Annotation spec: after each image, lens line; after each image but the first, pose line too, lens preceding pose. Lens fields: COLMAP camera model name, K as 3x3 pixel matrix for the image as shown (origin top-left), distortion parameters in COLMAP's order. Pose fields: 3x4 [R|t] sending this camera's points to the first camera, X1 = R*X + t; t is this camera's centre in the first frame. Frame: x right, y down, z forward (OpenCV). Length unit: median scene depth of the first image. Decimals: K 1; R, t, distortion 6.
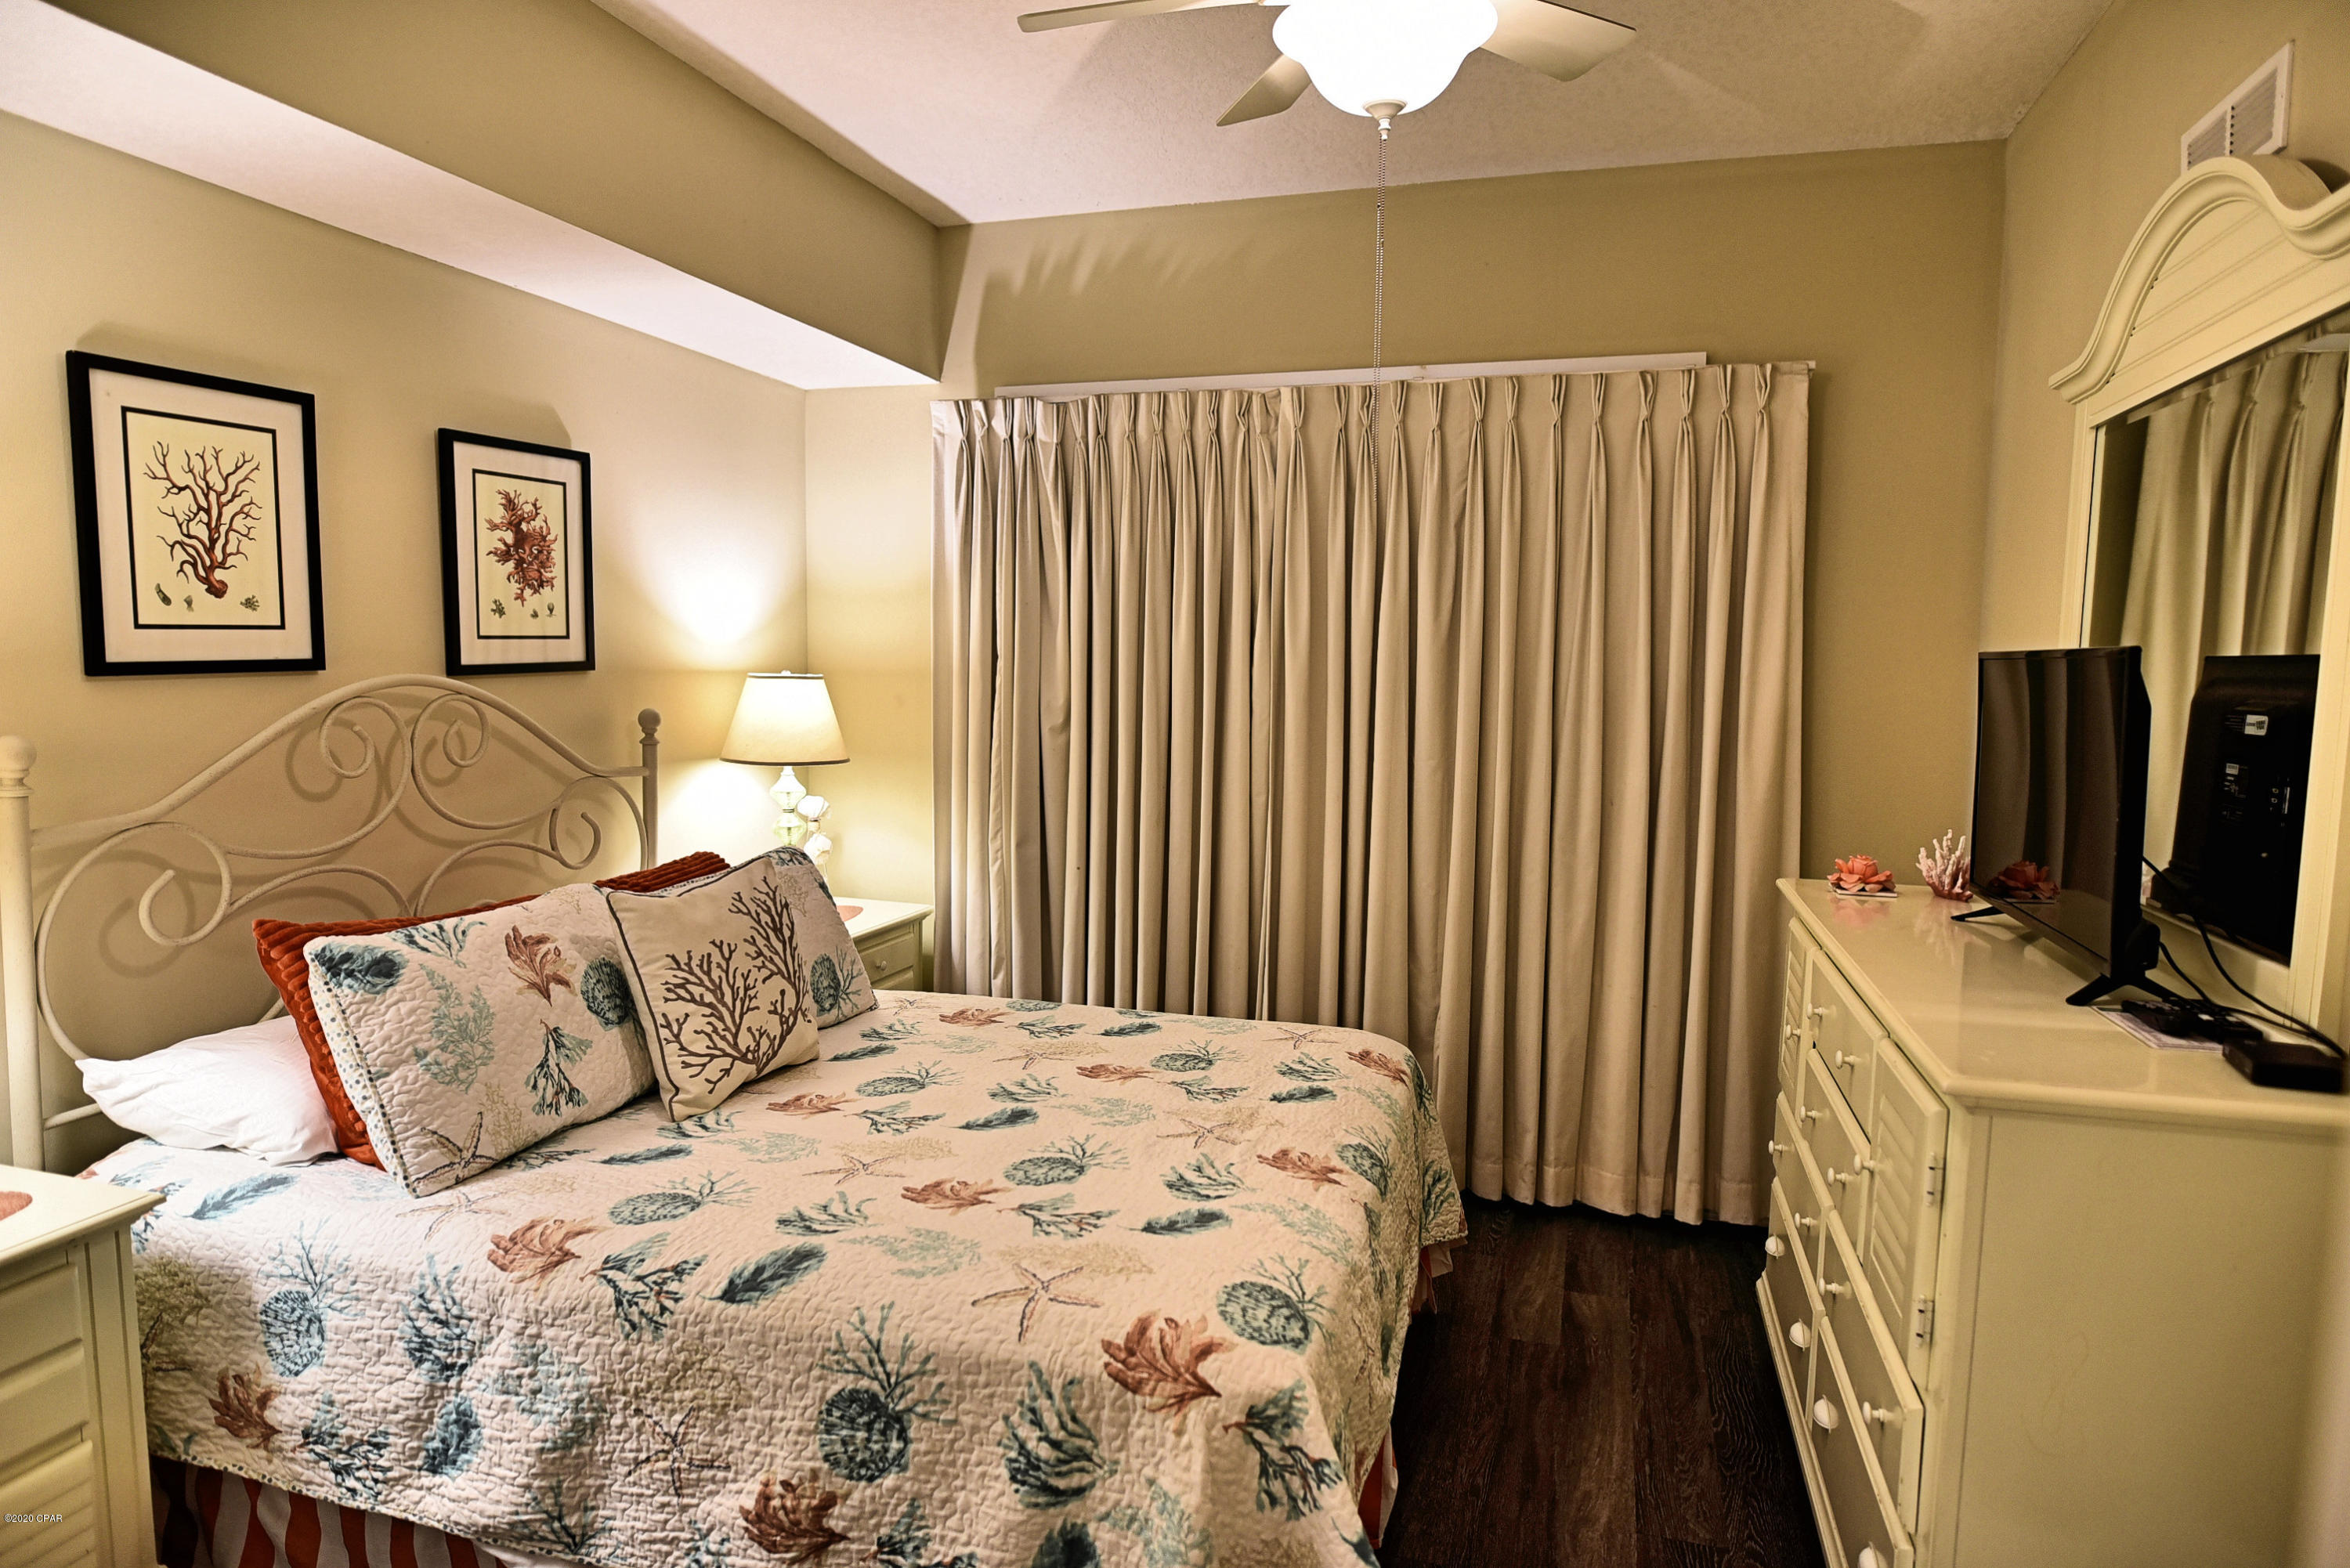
lens RADIAL K [[1356.4, 0, 1178.8], [0, 1356.4, 785.9], [0, 0, 1]] dist [-0.022638, -0.000105]
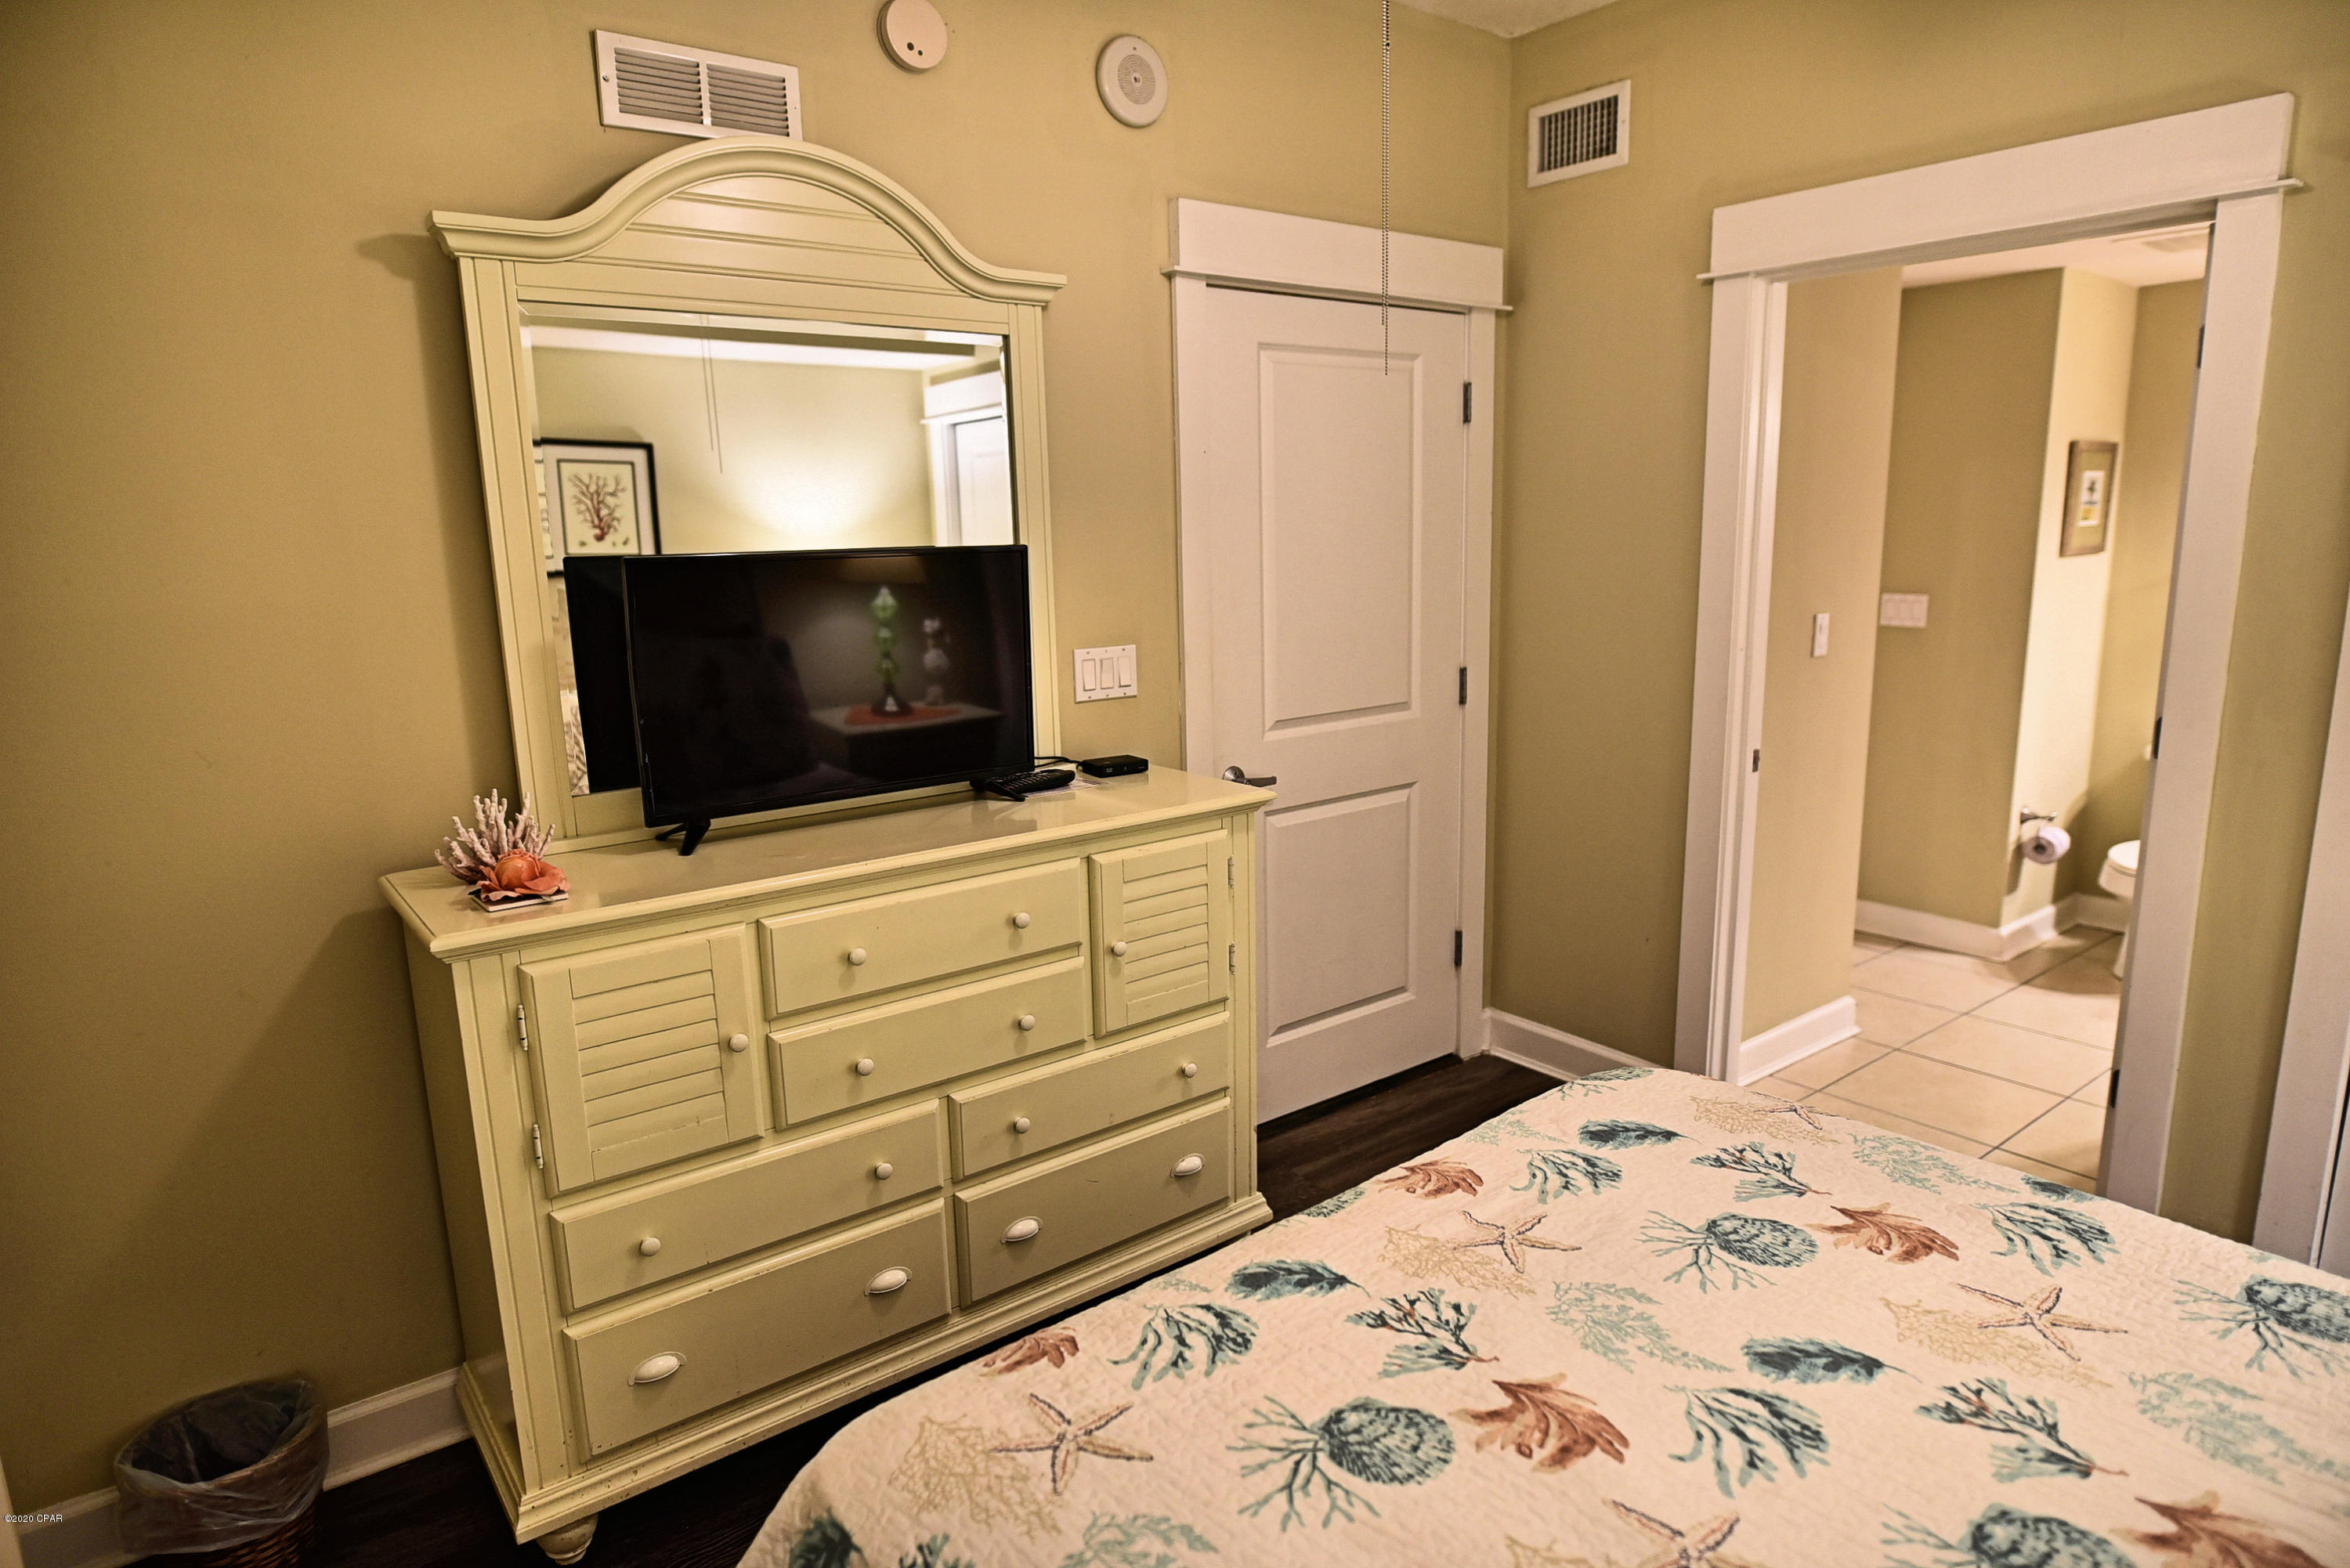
lens RADIAL K [[1356.4, 0, 1187.1], [0, 1356.4, 785.2], [0, 0, 1]] dist [-0.022638, -0.000105]
pose [[-0.819921, -0.100577, 0.563572, -0.202915], [0.065046, 0.961703, 0.266262, -0.165215], [-0.568769, 0.254972, -0.781979, 1.461524]]
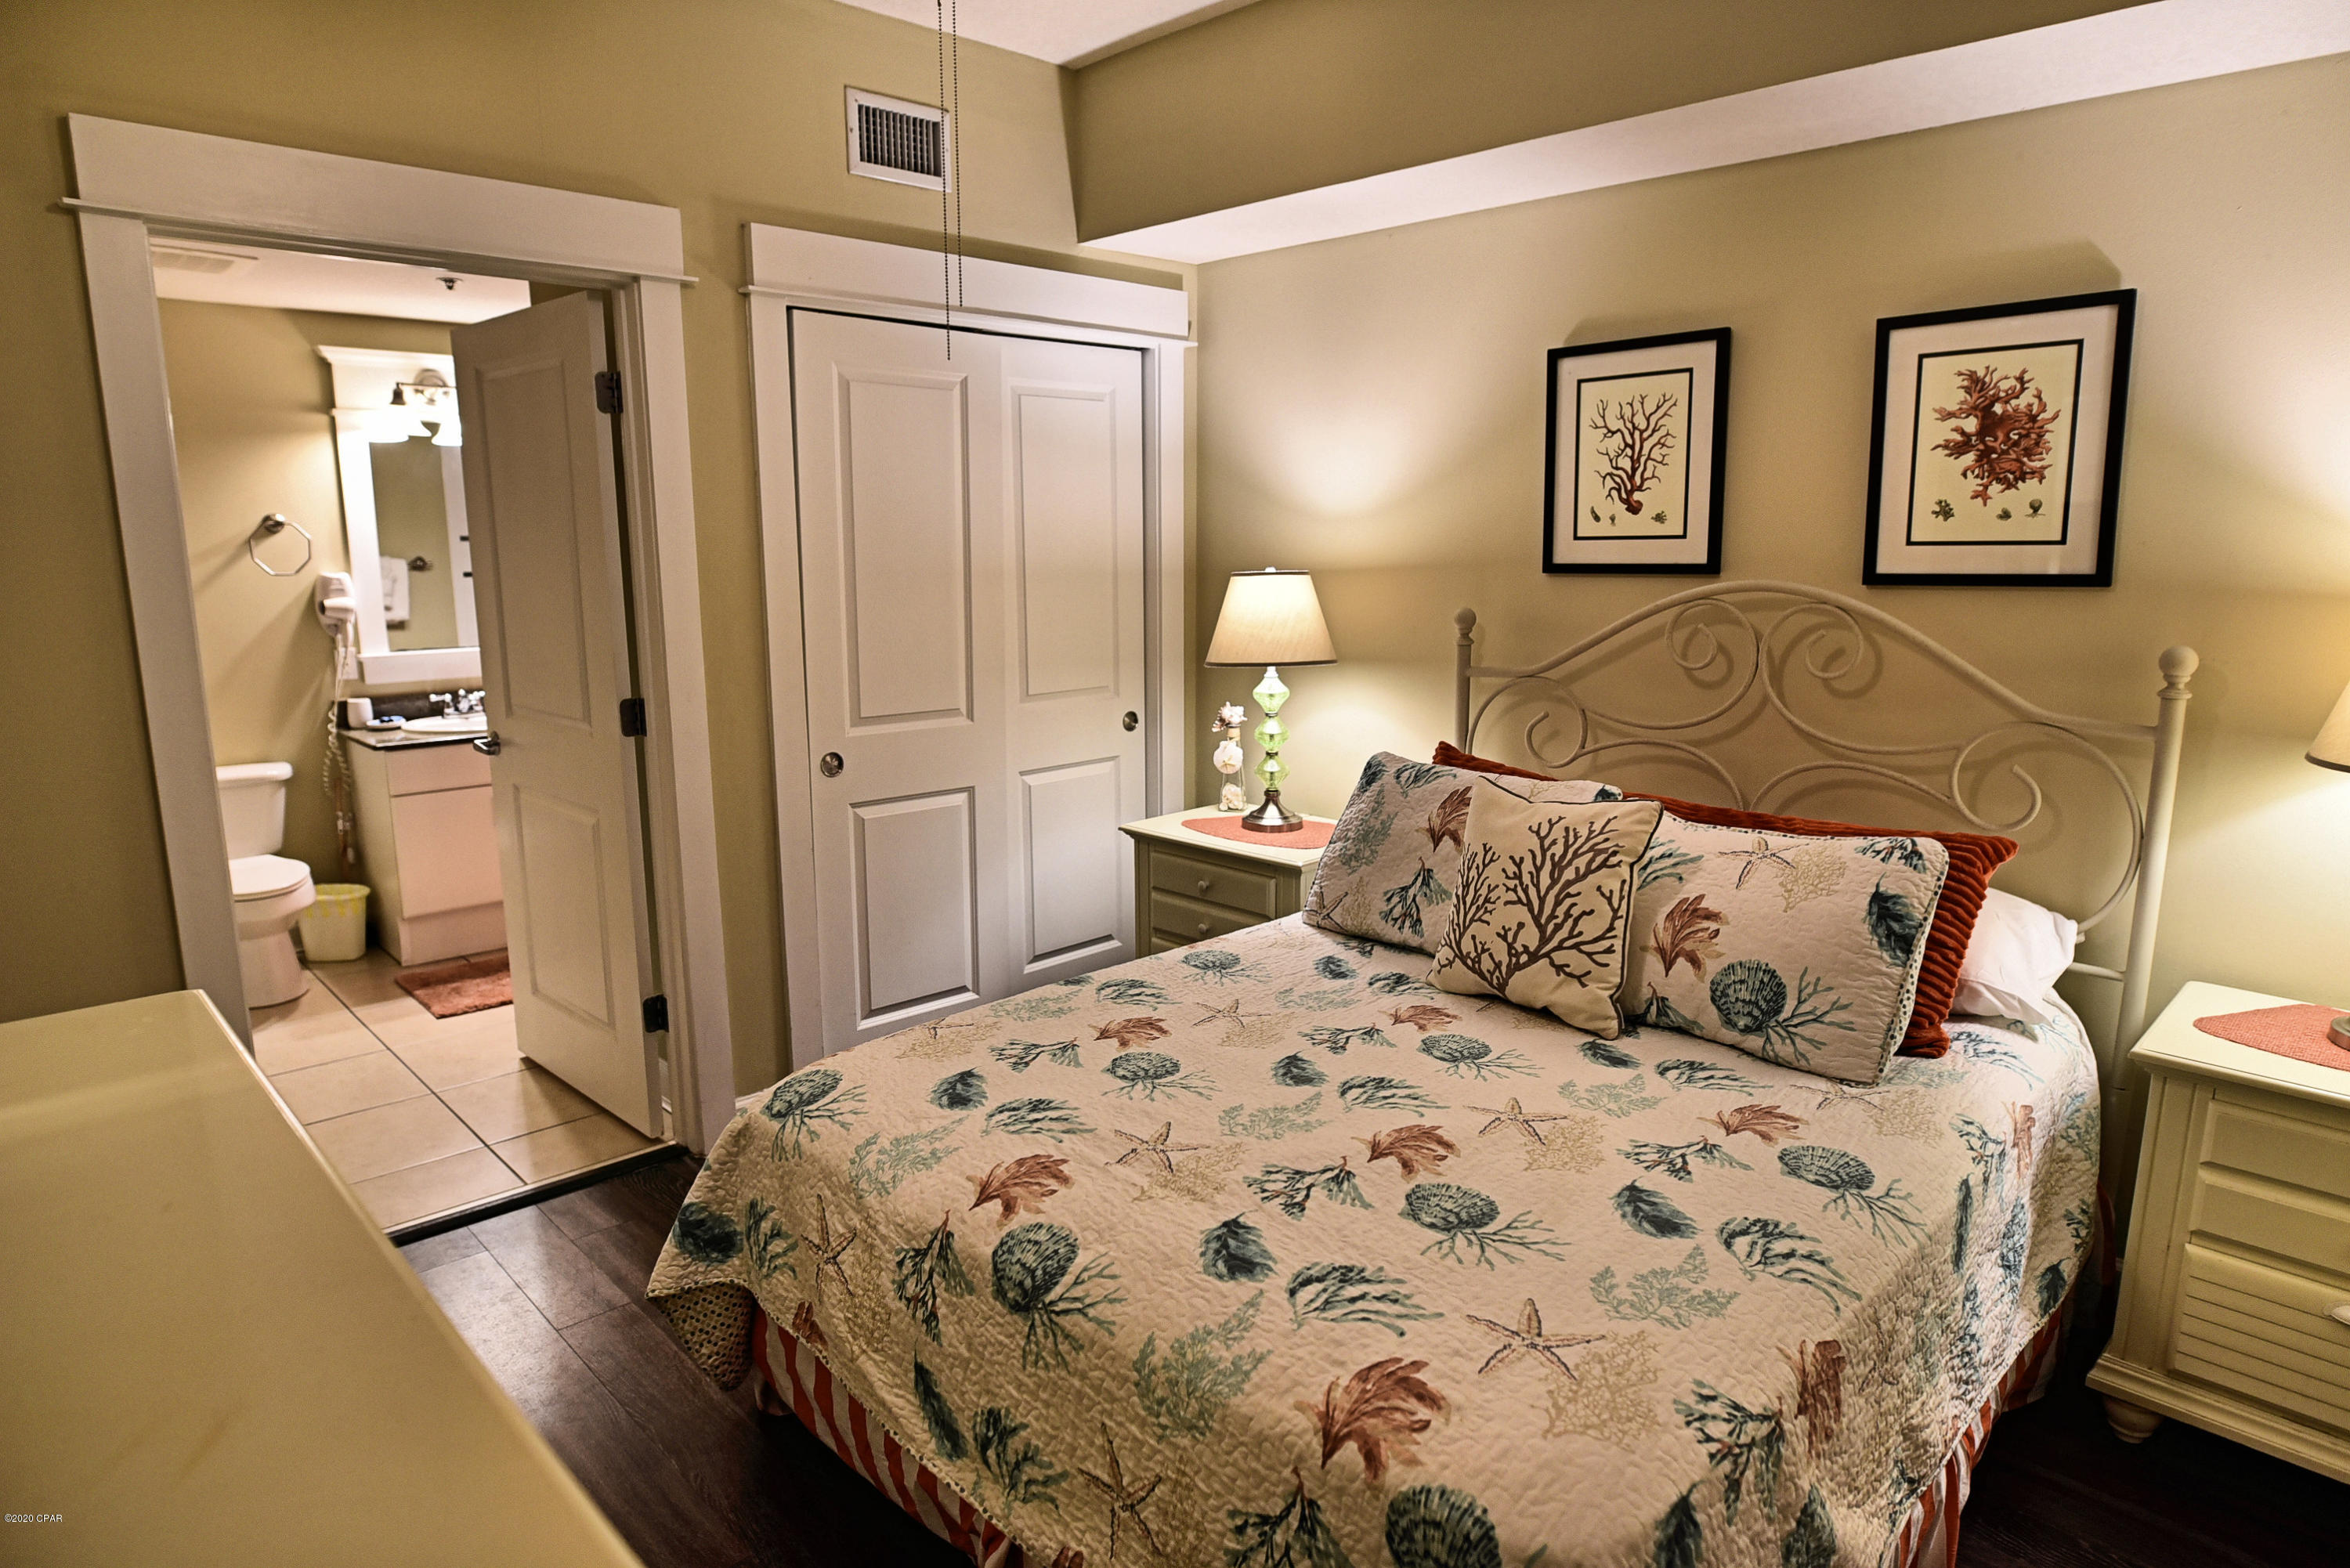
lens RADIAL K [[1356.4, 0, 1187.2], [0, 1356.4, 786.5], [0, 0, 1]] dist [-0.022638, -0.000105]
pose [[-0.475963, 0.150578, -0.866479, 0.634446], [-0.088100, 0.972114, 0.217330, -0.128464], [0.875041, 0.179778, -0.449424, 1.232062]]
